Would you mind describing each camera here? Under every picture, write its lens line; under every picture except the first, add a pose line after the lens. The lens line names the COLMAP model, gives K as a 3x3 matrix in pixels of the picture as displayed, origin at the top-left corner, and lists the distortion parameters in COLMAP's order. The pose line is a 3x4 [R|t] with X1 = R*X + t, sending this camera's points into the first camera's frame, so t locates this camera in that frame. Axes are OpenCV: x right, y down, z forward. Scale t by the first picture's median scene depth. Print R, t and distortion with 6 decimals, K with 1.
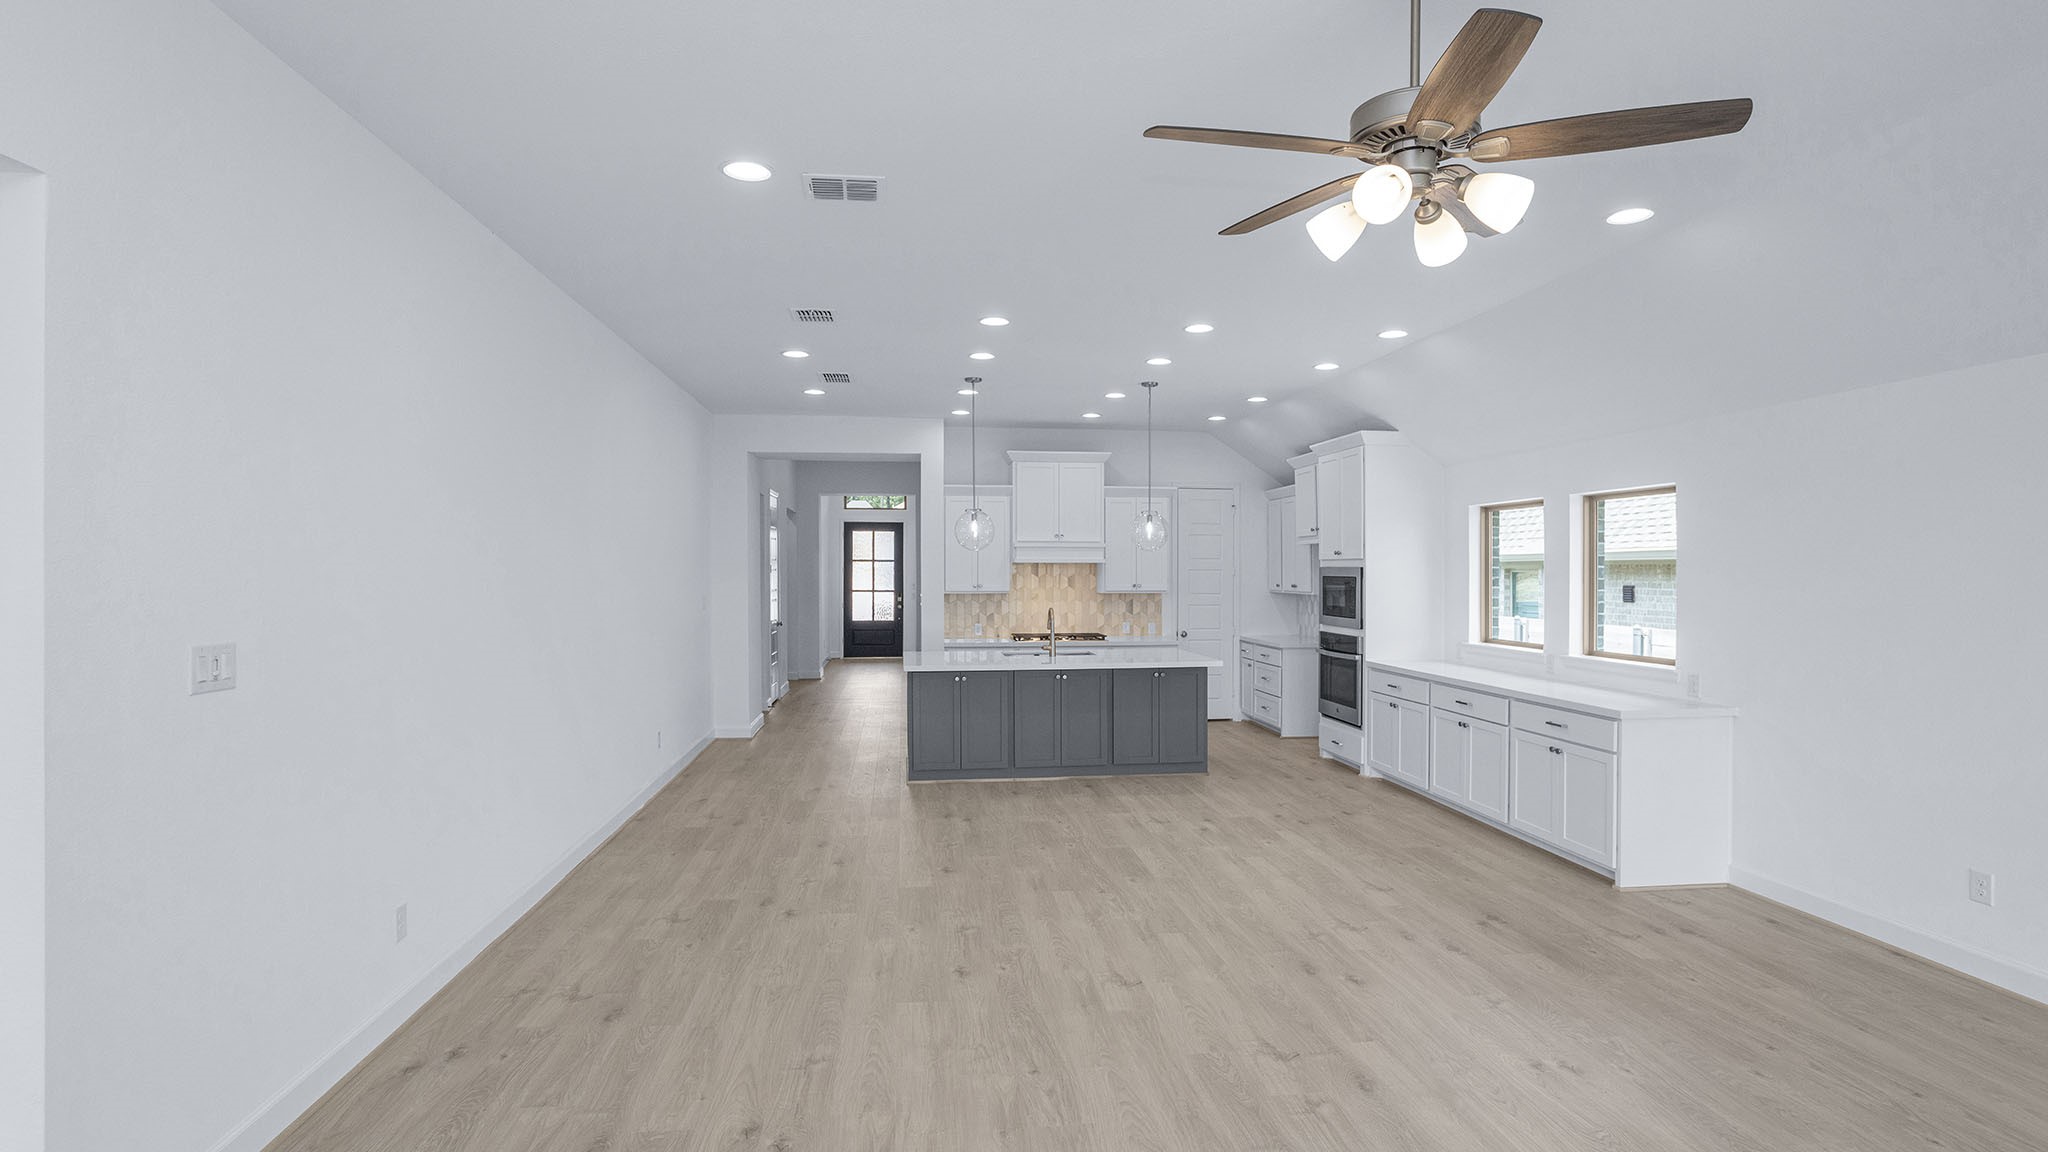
lens RADIAL K [[994.9, 0, 1026.2], [0, 994.9, 571.7], [0, 0, 1]] dist [-0.029472, 0.012611]
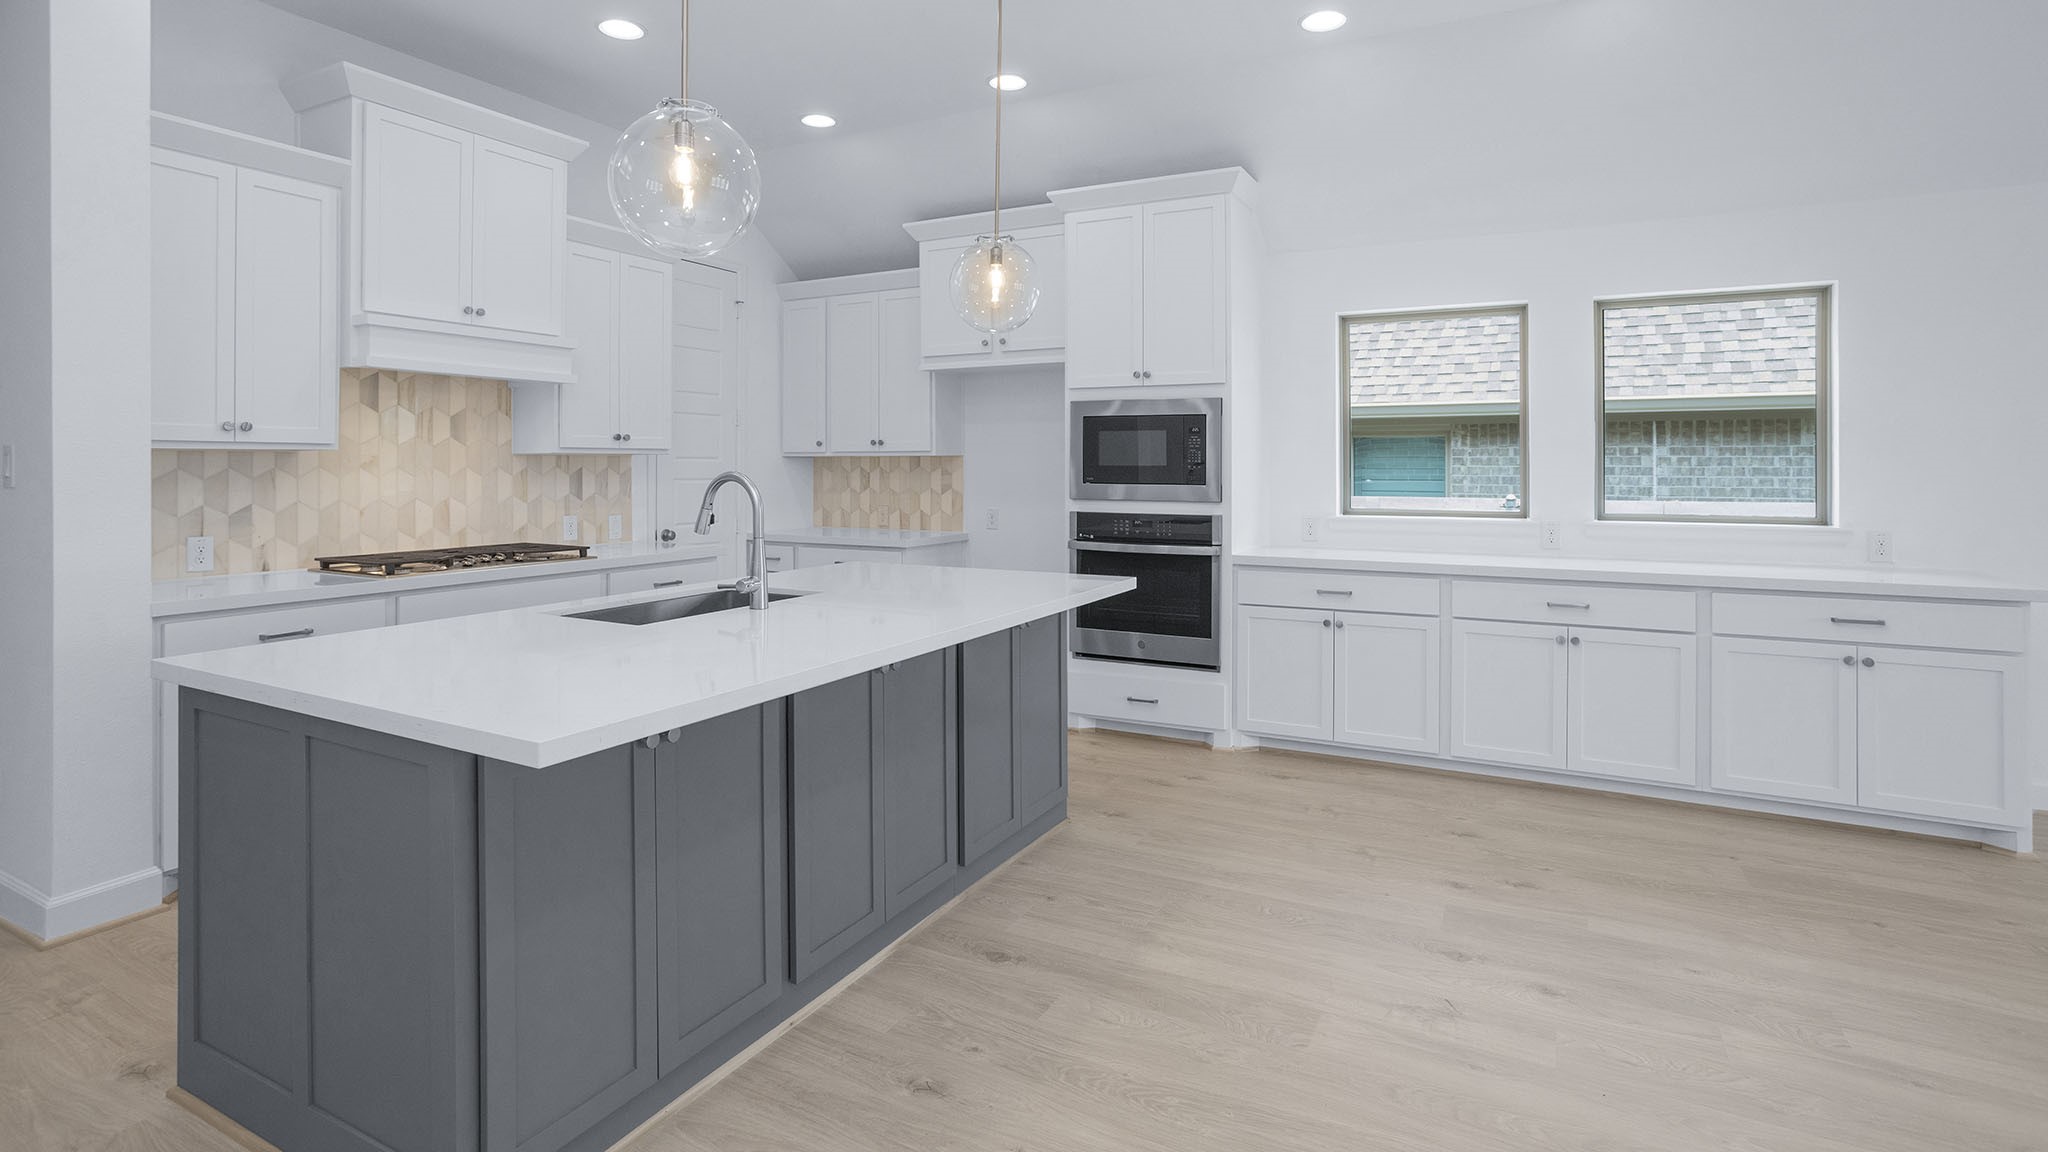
lens RADIAL K [[994.9, 0, 1016.6], [0, 994.9, 454.0], [0, 0, 1]] dist [-0.029472, 0.012611]
pose [[0.572440, 0.009138, 0.819895, -0.173892], [-0.000311, 0.999940, -0.010927, 0.027929], [-0.819946, 0.006000, 0.572409, 0.595726]]
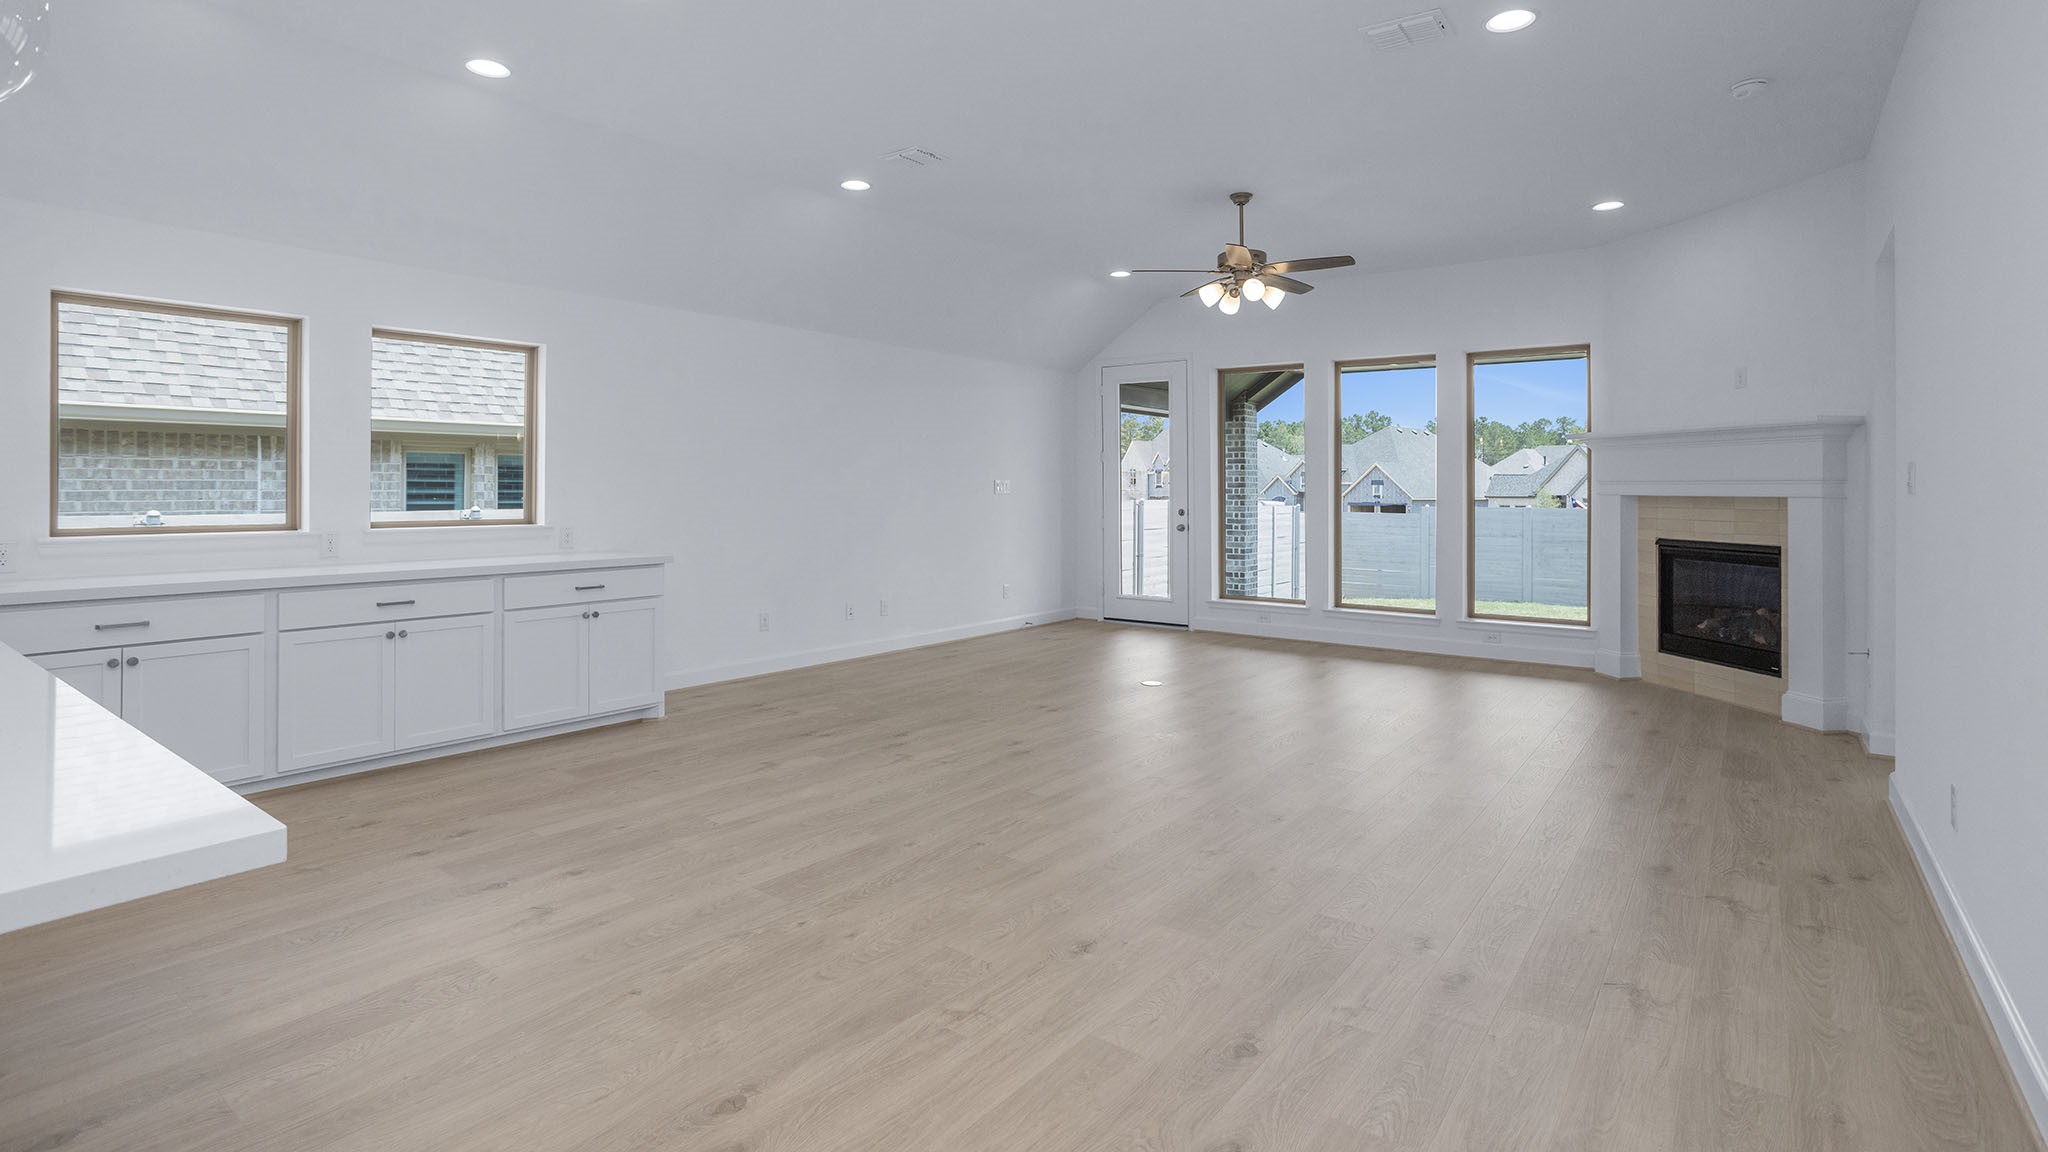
lens RADIAL K [[994.9, 0, 1012.4], [0, 994.9, 496.1], [0, 0, 1]] dist [-0.029472, 0.012611]
pose [[-0.710093, -0.011088, 0.704021, -0.228845], [-0.005507, 0.999933, 0.010194, 0.030282], [-0.704087, 0.003361, -0.710106, 0.761280]]
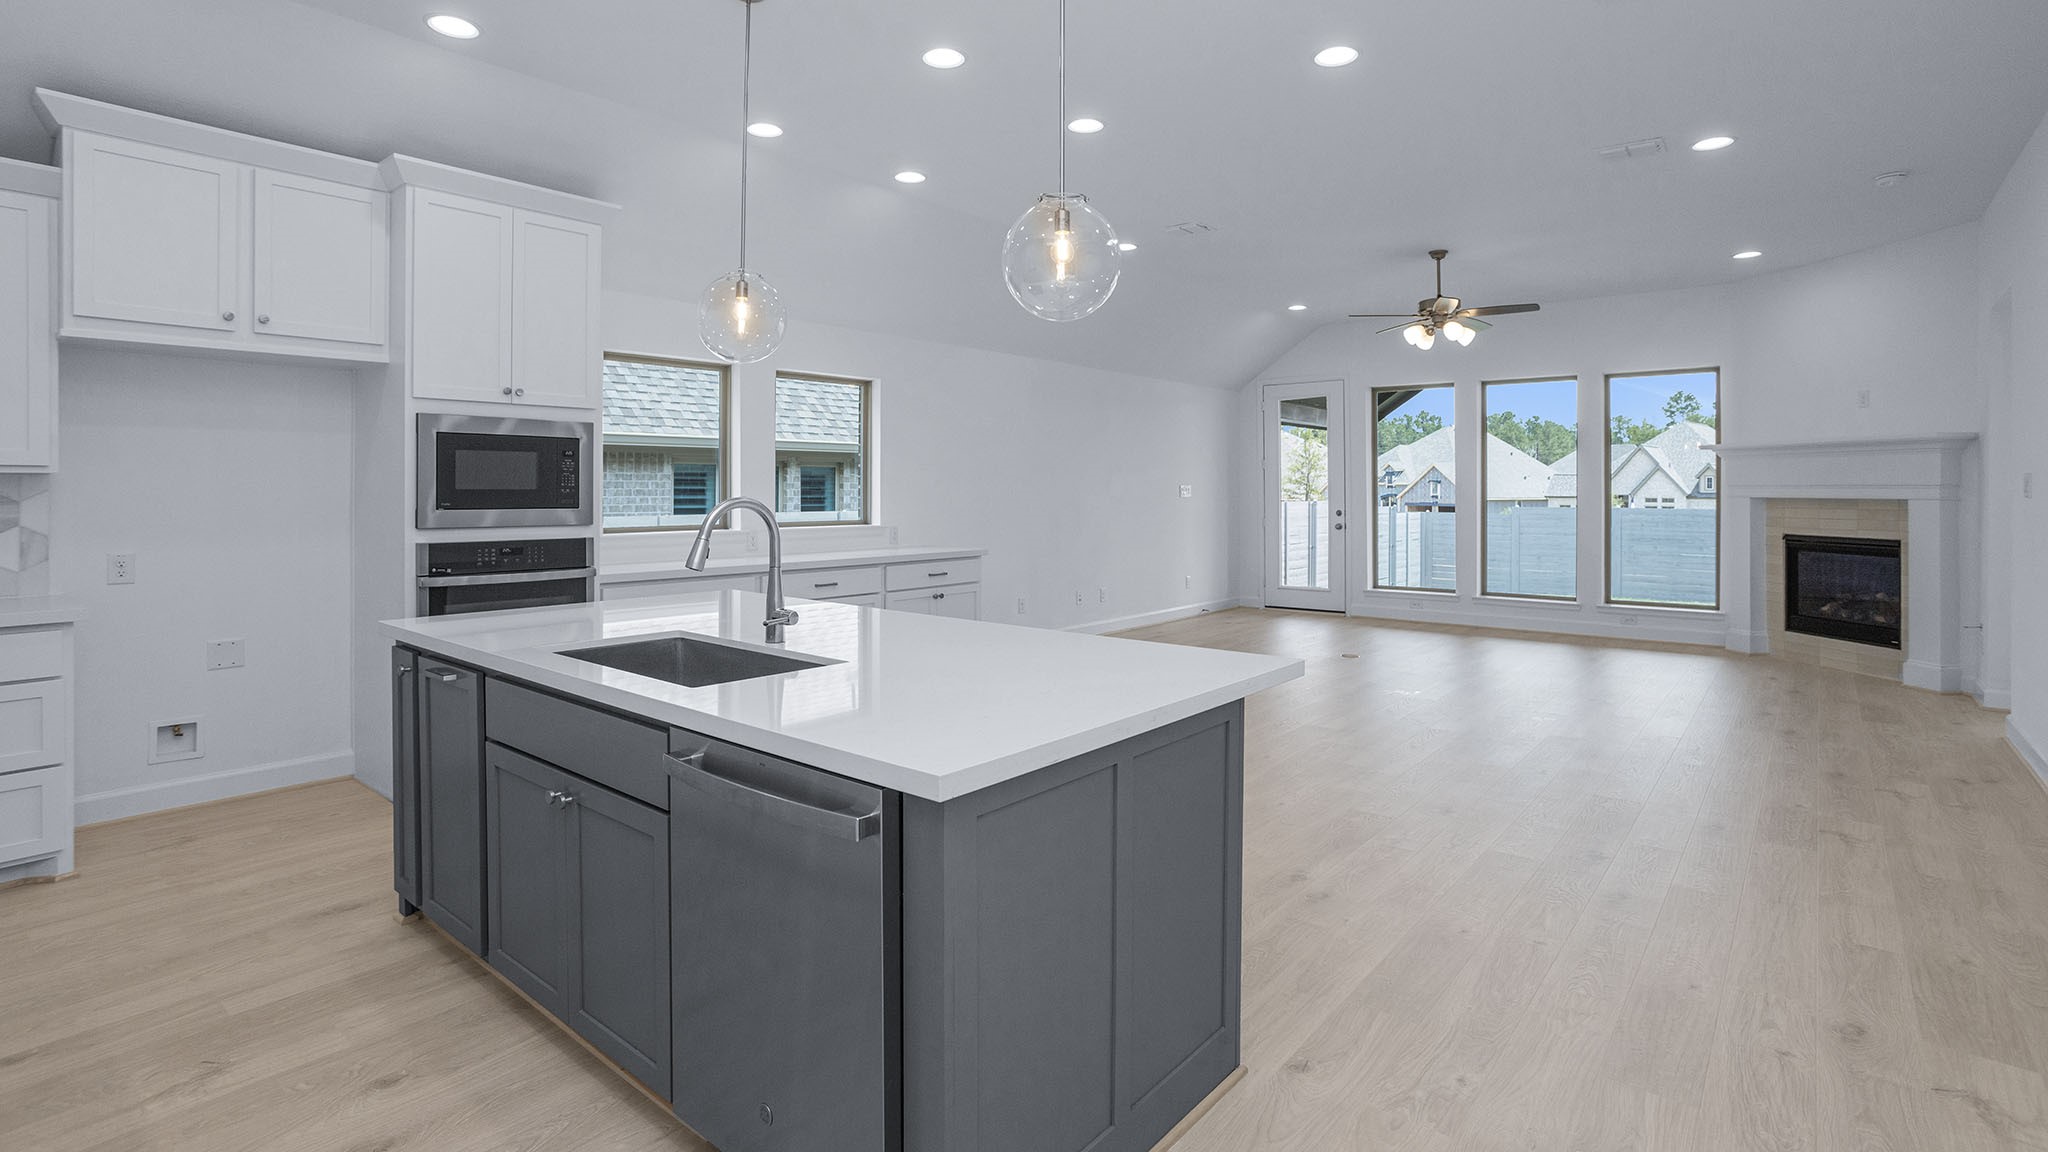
lens RADIAL K [[994.9, 0, 1004.3], [0, 994.9, 502.3], [0, 0, 1]] dist [-0.029472, 0.012611]
pose [[-0.677891, -0.012706, 0.735053, -0.222296], [-0.001793, 0.999876, 0.015630, 0.026820], [-0.735160, 0.009277, -0.677830, 0.963033]]
